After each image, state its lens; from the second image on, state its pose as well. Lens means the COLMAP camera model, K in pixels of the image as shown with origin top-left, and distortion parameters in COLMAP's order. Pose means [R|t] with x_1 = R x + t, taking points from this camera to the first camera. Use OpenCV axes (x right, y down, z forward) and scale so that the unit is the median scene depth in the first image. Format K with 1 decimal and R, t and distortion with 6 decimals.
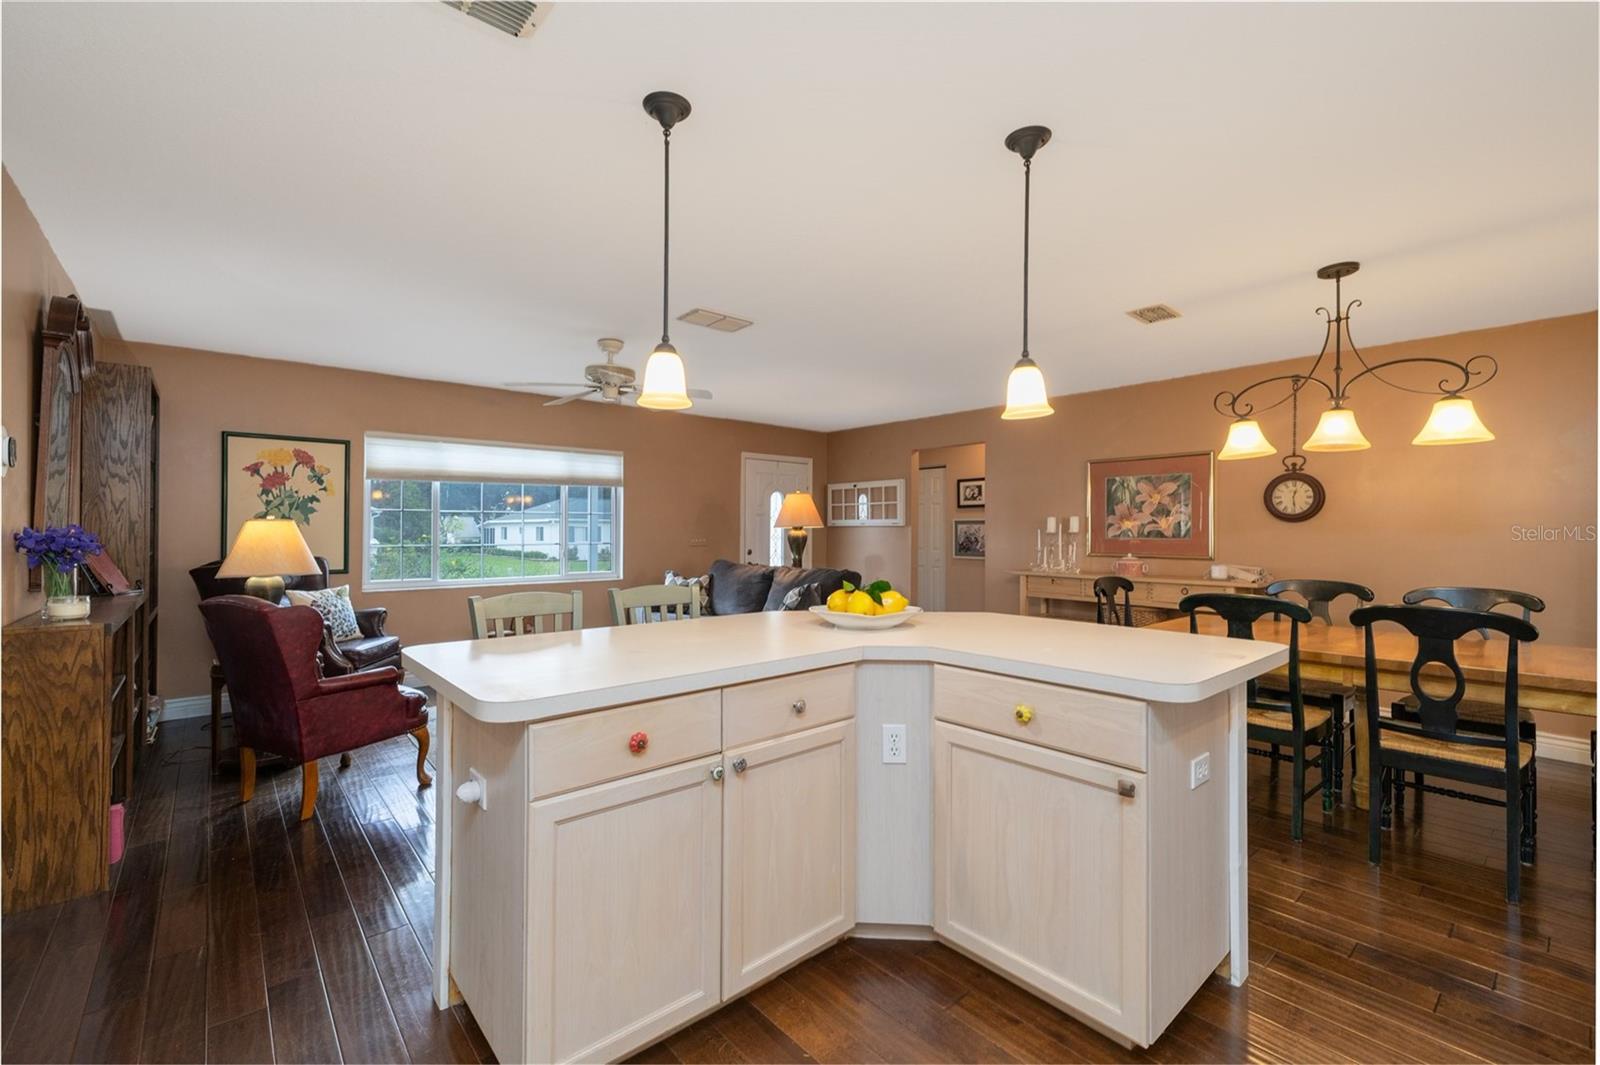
lens RADIAL K [[681.2, 0, 793.0], [0, 681.2, 524.5], [0, 0, 1]] dist [0.002617, -0.000046]
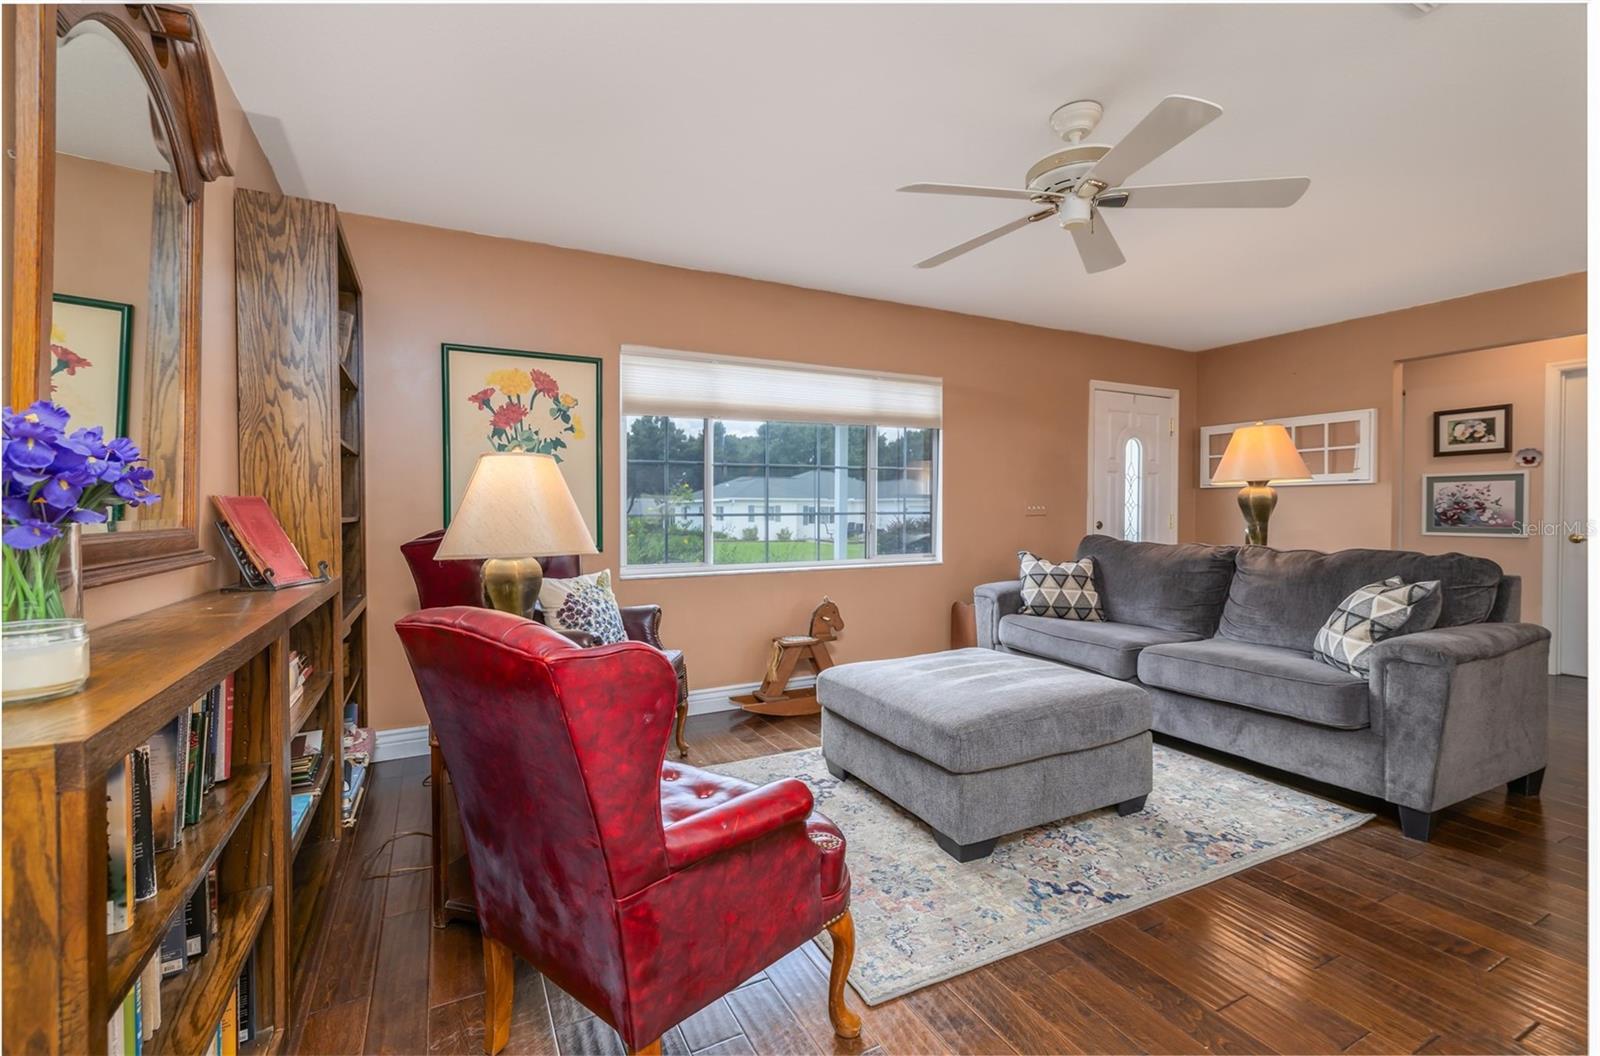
lens RADIAL K [[699.8, 0, 798.0], [0, 699.8, 518.6], [0, 0, 1]] dist [0.009267, 0.000185]
pose [[0.973222, -0.001940, -0.229860, -0.318728], [0.007094, 0.999742, 0.021599, 0.026008], [0.229758, -0.022651, 0.972984, 0.383035]]
